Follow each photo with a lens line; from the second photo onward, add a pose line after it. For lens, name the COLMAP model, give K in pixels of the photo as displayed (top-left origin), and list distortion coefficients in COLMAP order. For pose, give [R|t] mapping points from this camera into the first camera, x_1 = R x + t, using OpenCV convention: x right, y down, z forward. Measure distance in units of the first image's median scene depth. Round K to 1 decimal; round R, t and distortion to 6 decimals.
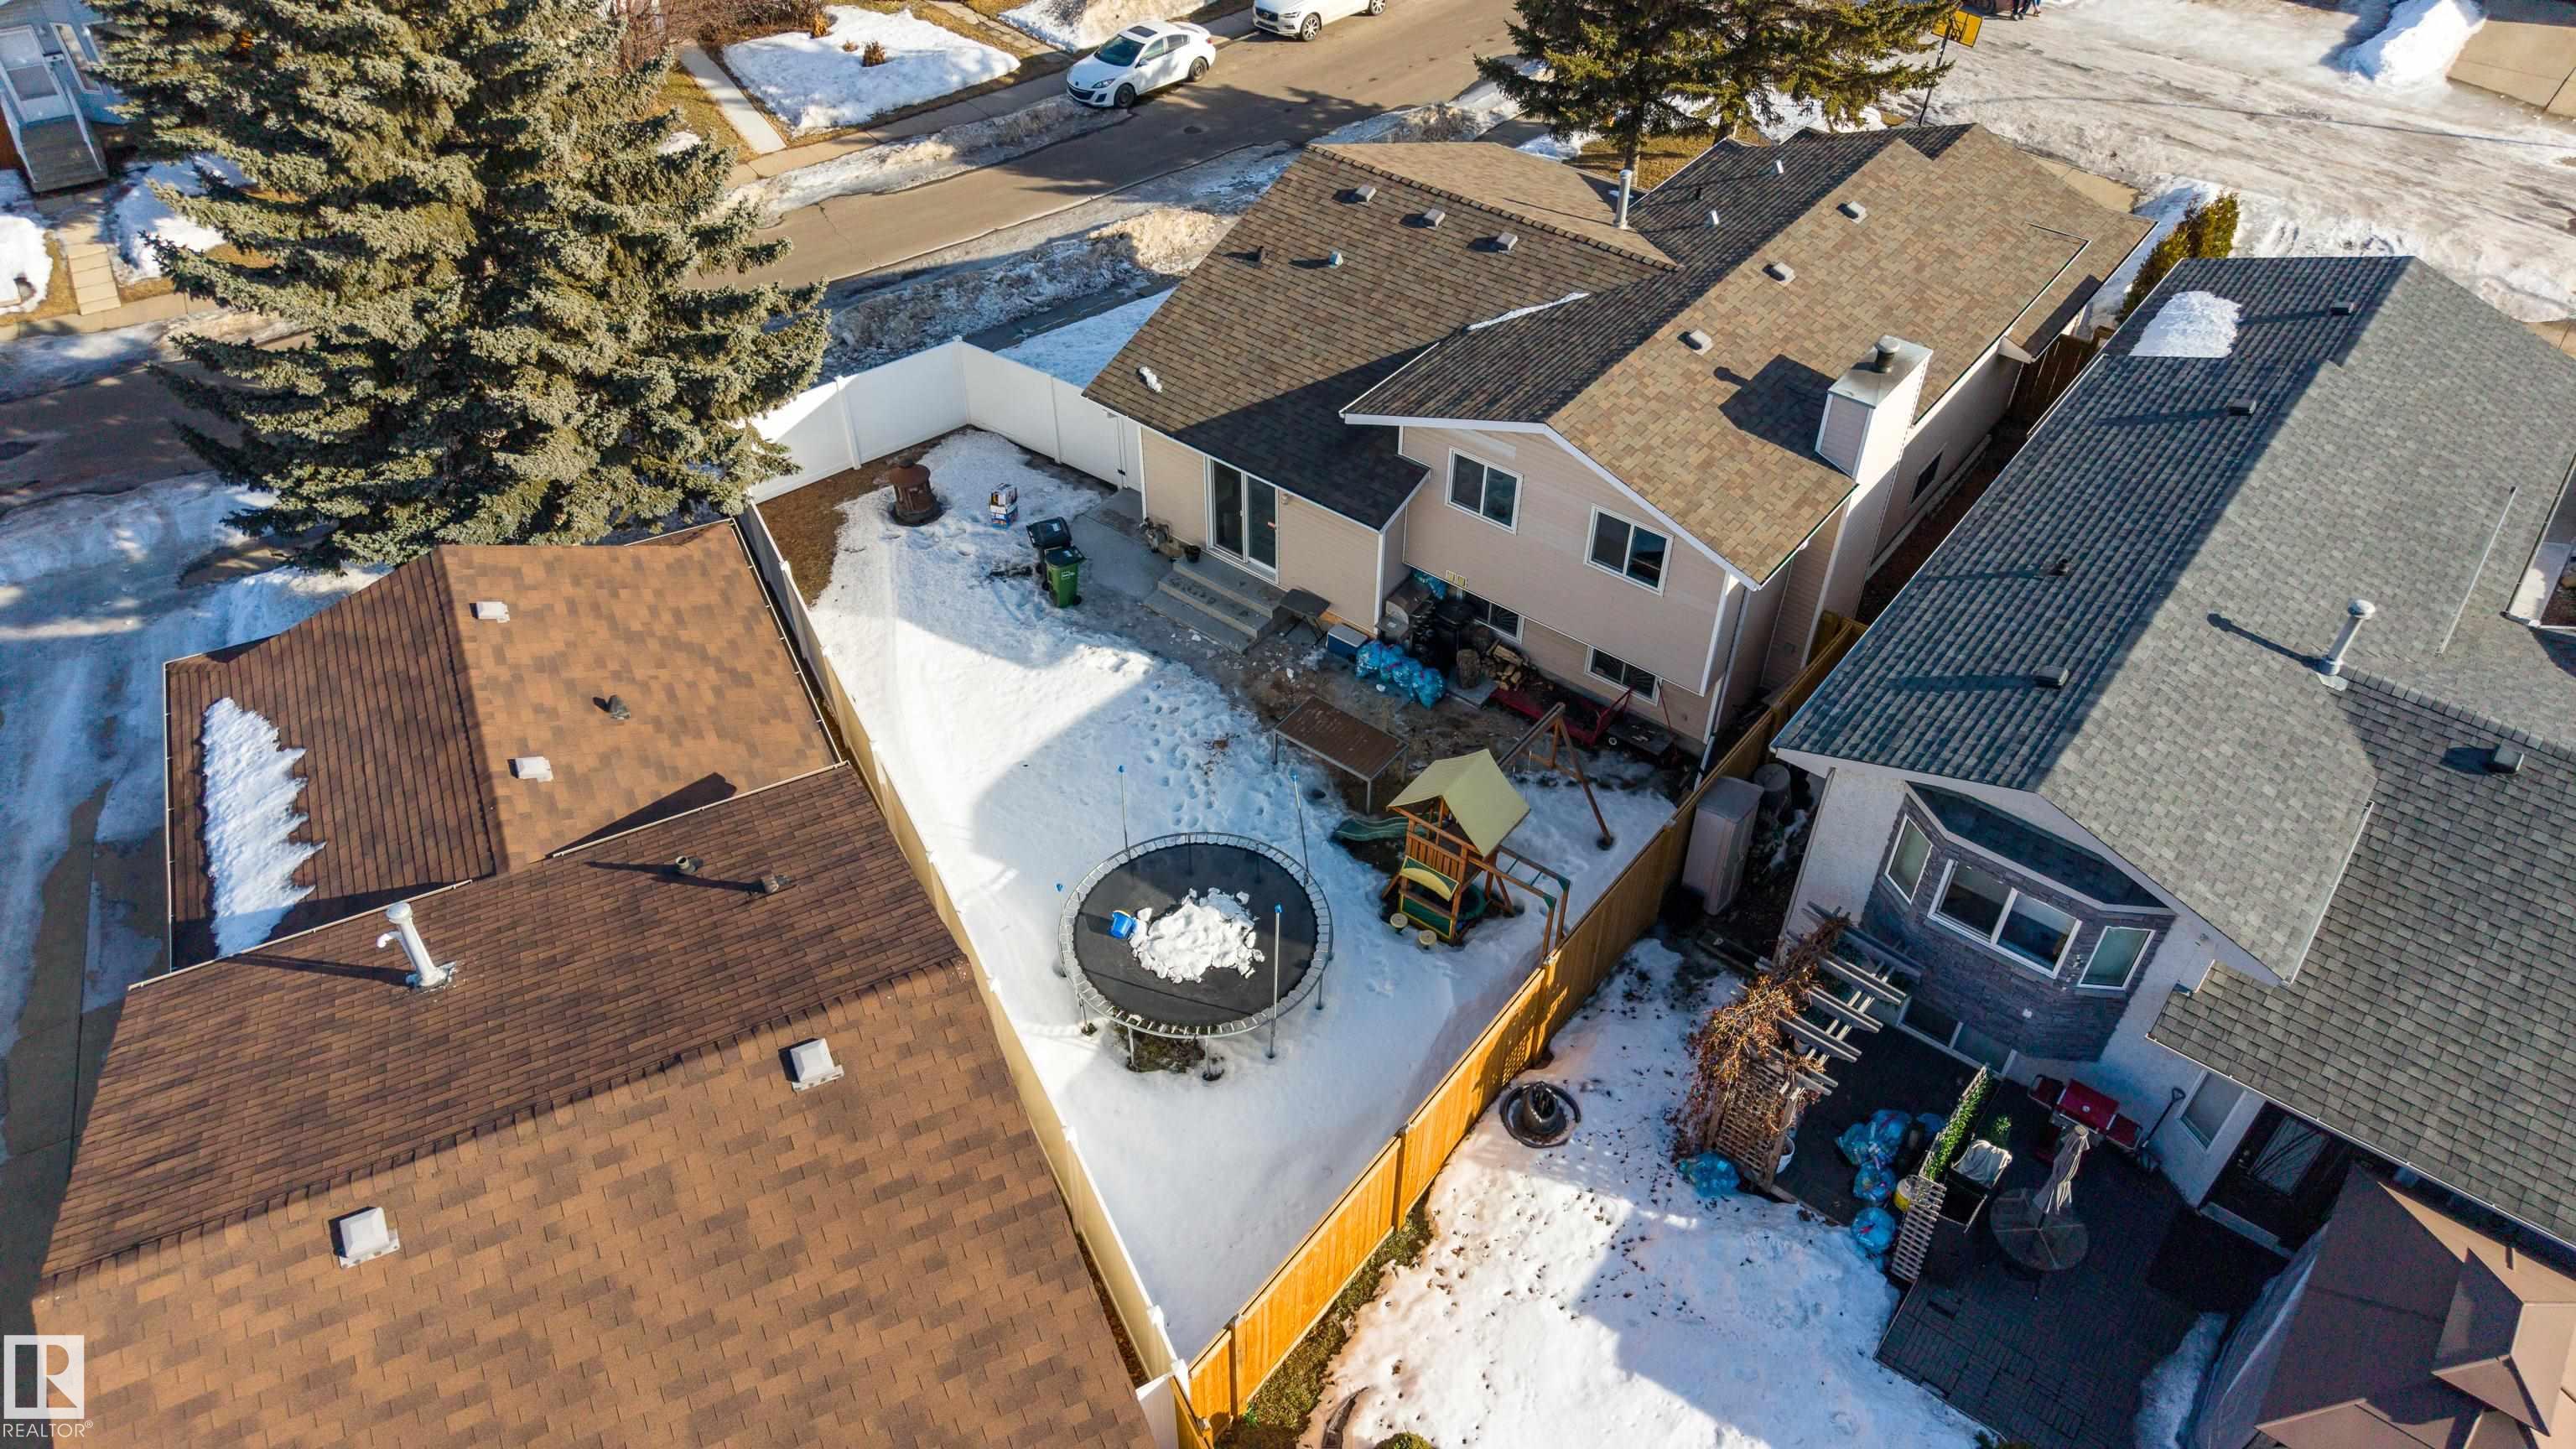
lens RADIAL K [[1714.6, 0, 1289.6], [0, 1714.6, 727.7], [0, 0, 1]] dist [0.024499, -0.005889]
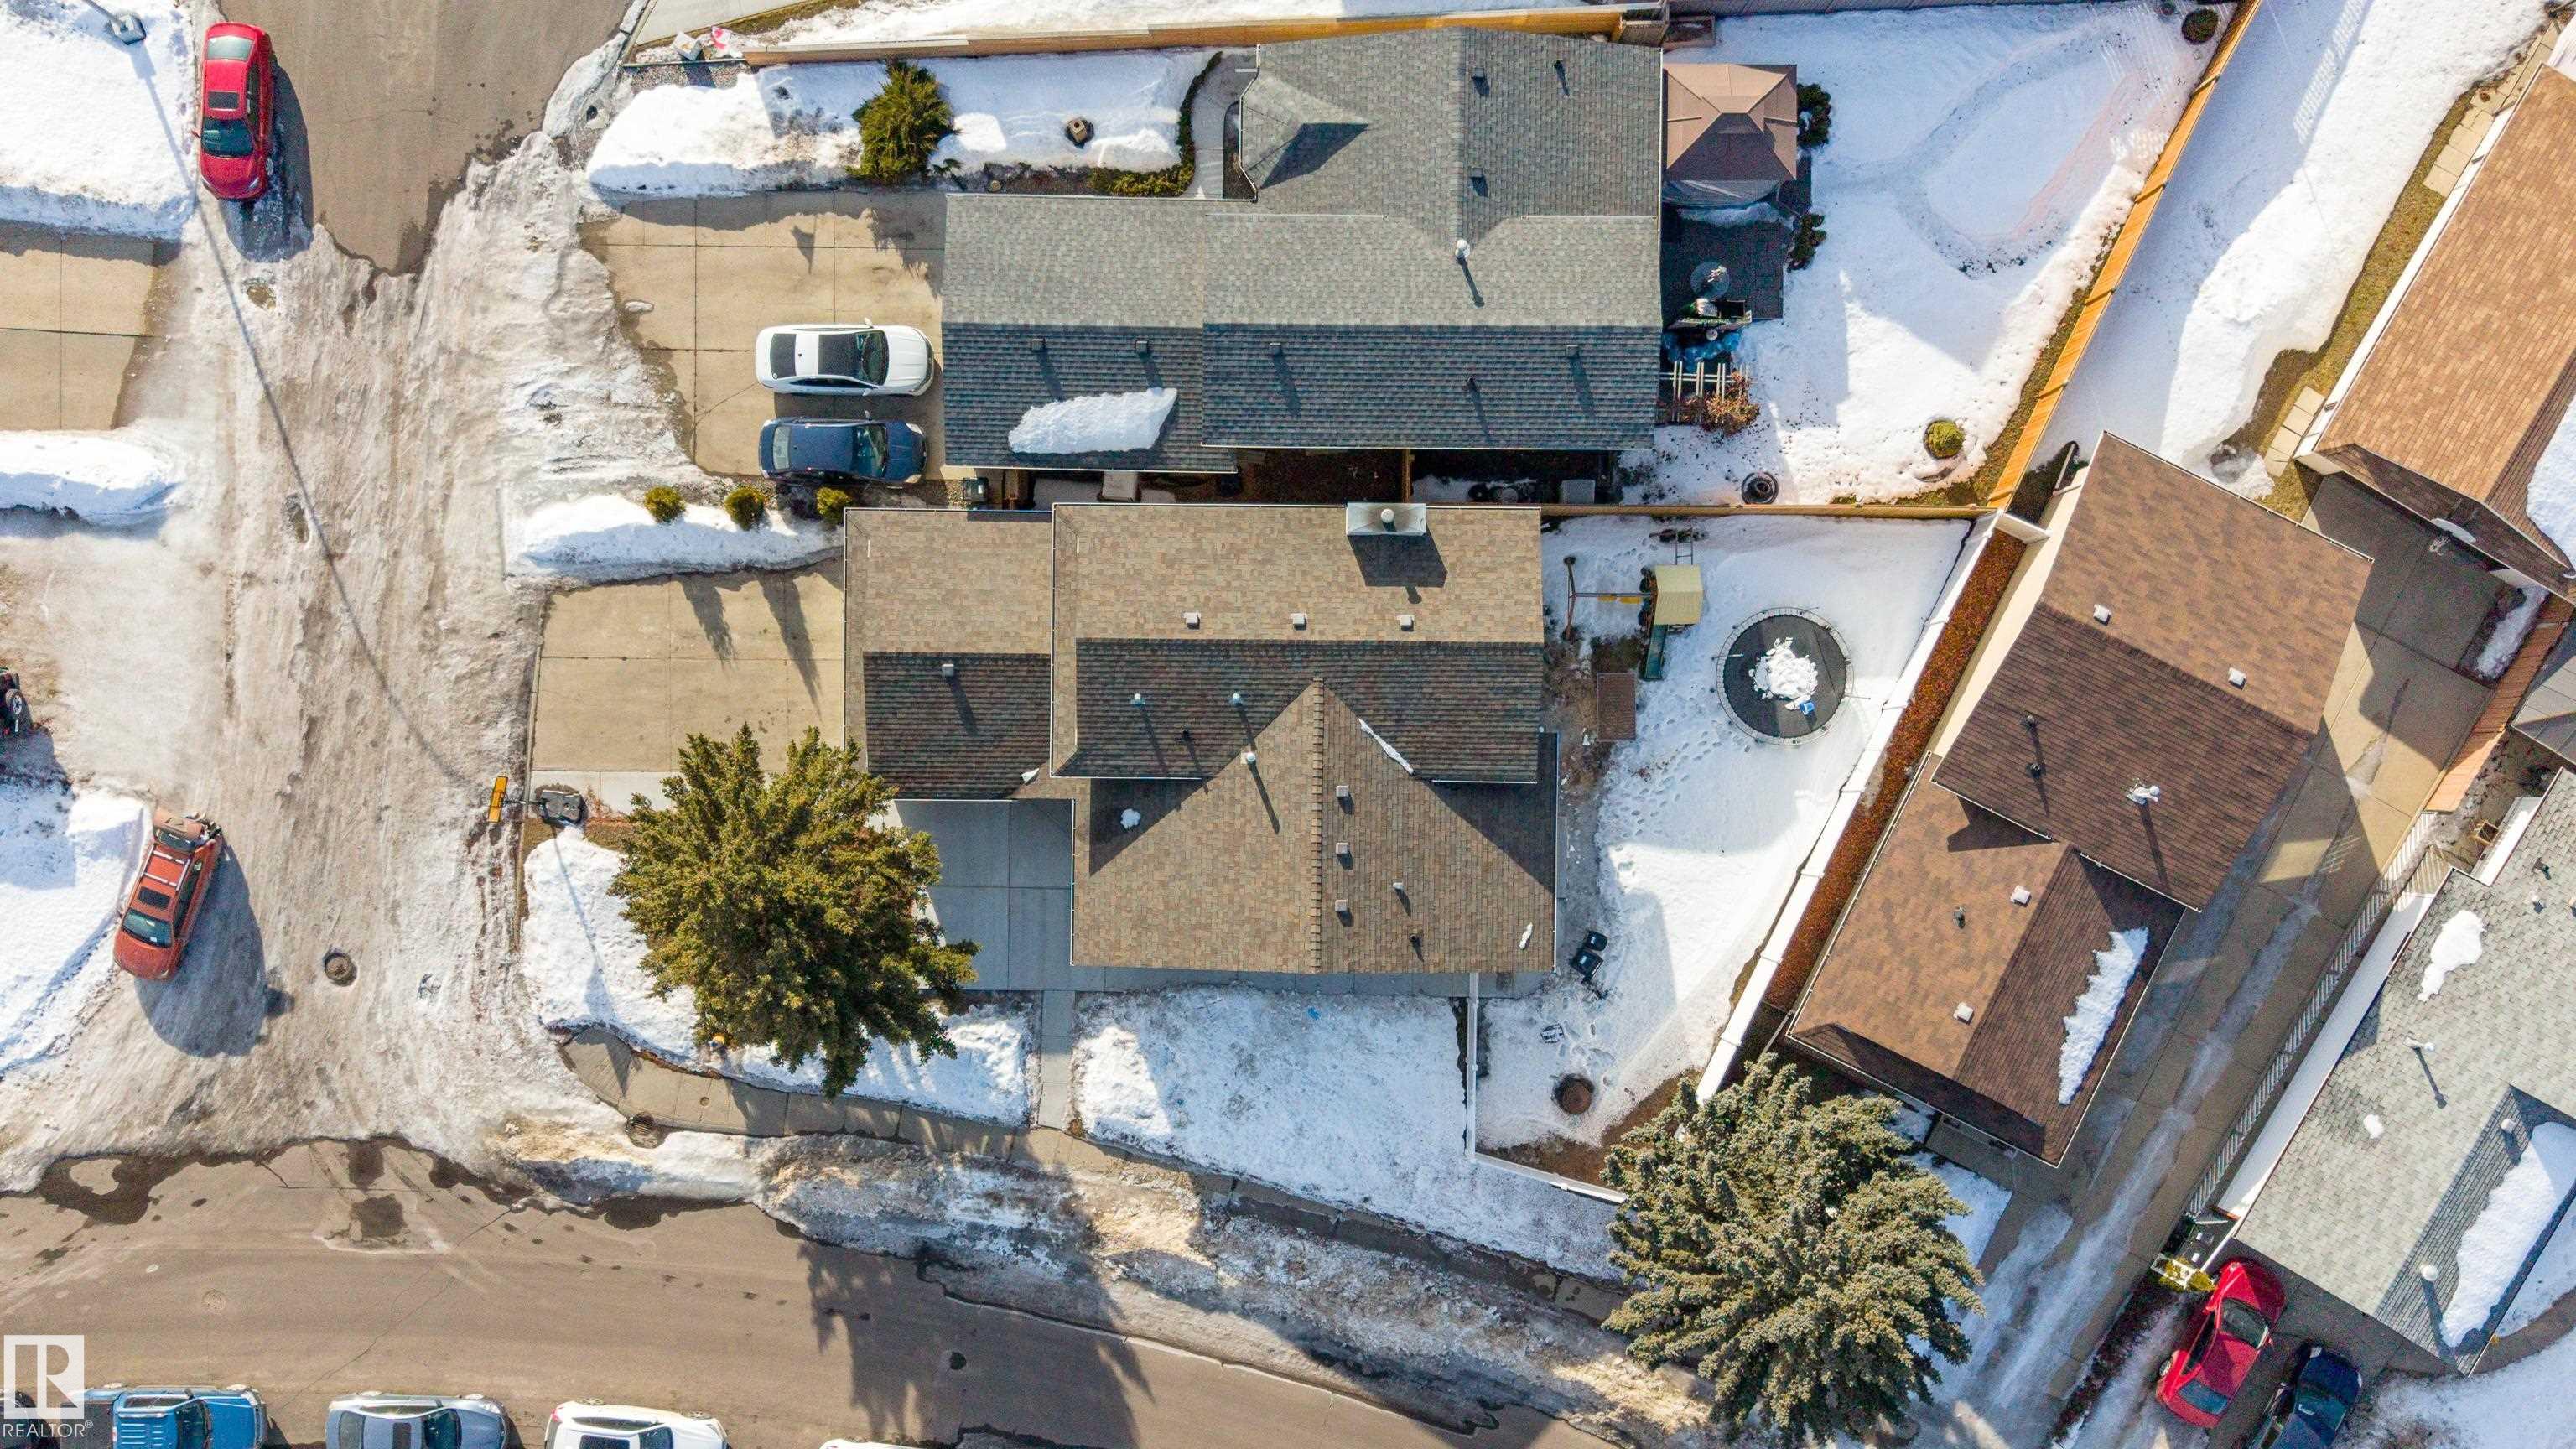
lens RADIAL K [[2496.8, 0, 1196.3], [0, 2496.8, 774.7], [0, 0, 1]] dist [0.140505, -0.404838]
pose [[-0.606795, -0.794839, 0.005558, 0.251883], [0.541091, -0.407937, 0.735396, -2.426668], [-0.582255, 0.449242, 0.677614, -0.525564]]
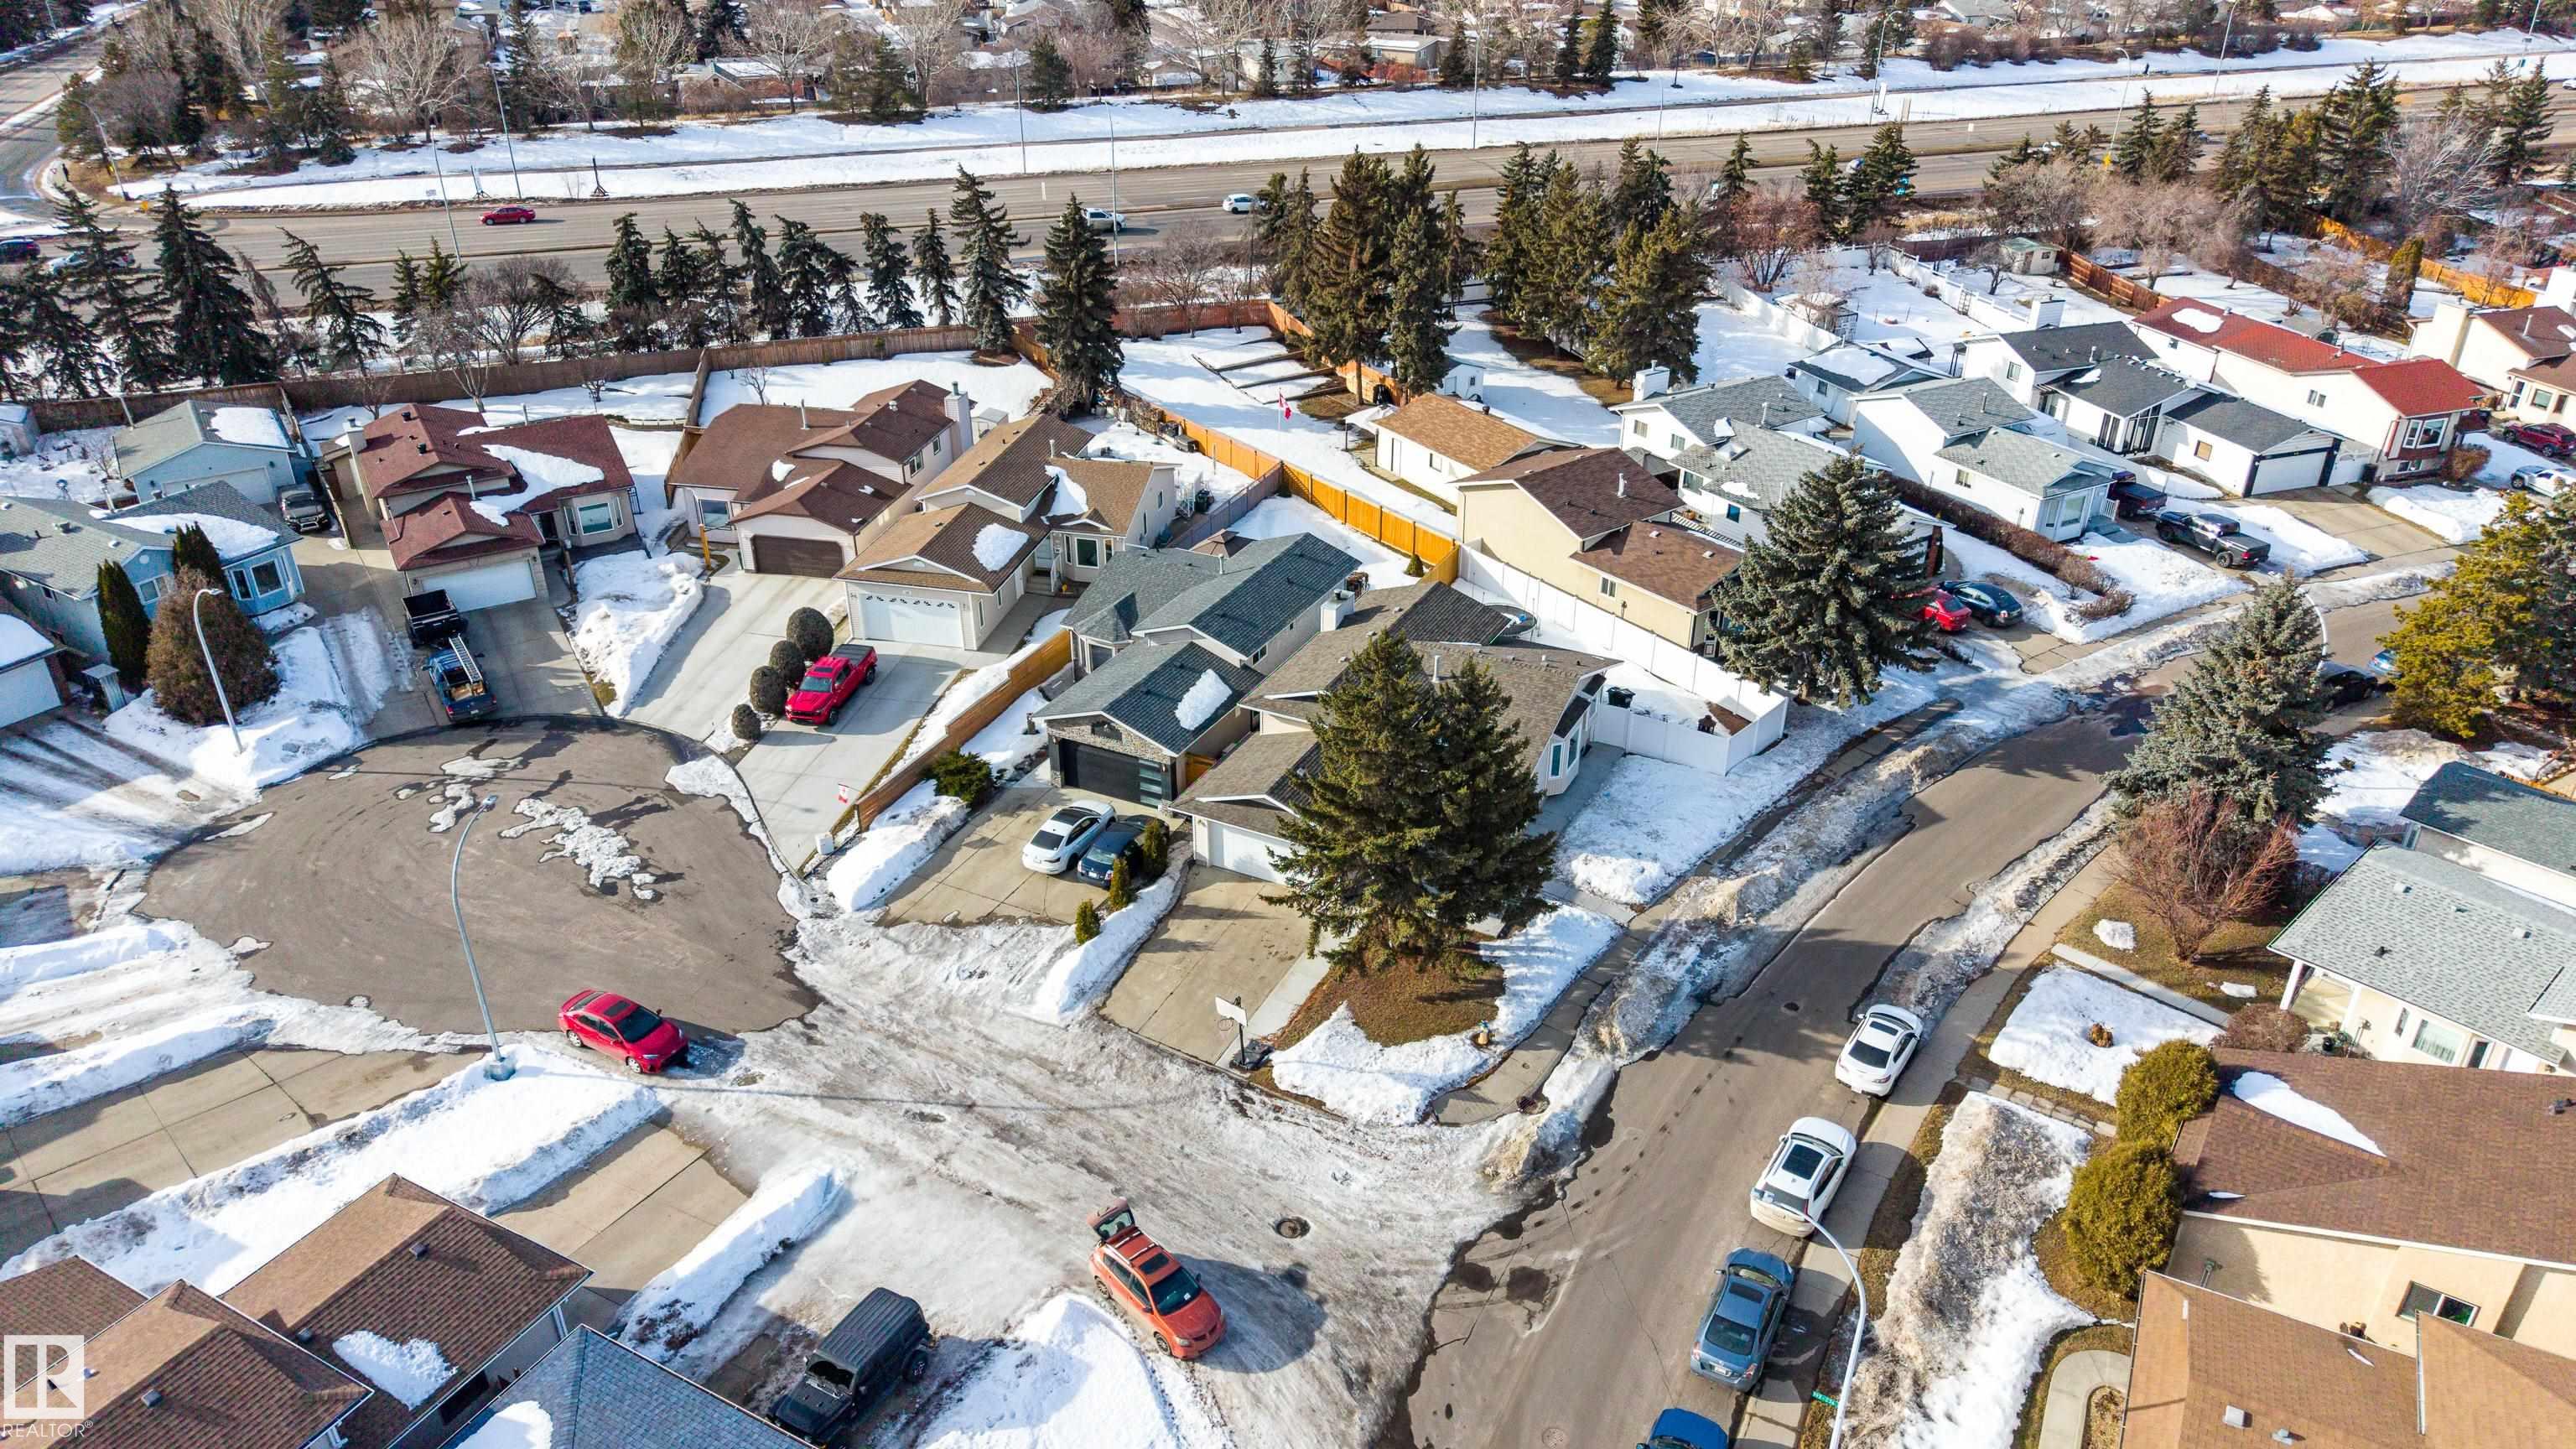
lens RADIAL K [[1705.8, 0, 1288.0], [0, 1705.8, 724.5], [0, 0, 1]] dist [0.126047, -0.308963]
pose [[-0.981713, 0.089019, -0.168270, 1.009849], [-0.129963, 0.332474, 0.934115, -3.096884], [0.139099, 0.938902, -0.314825, 2.264395]]
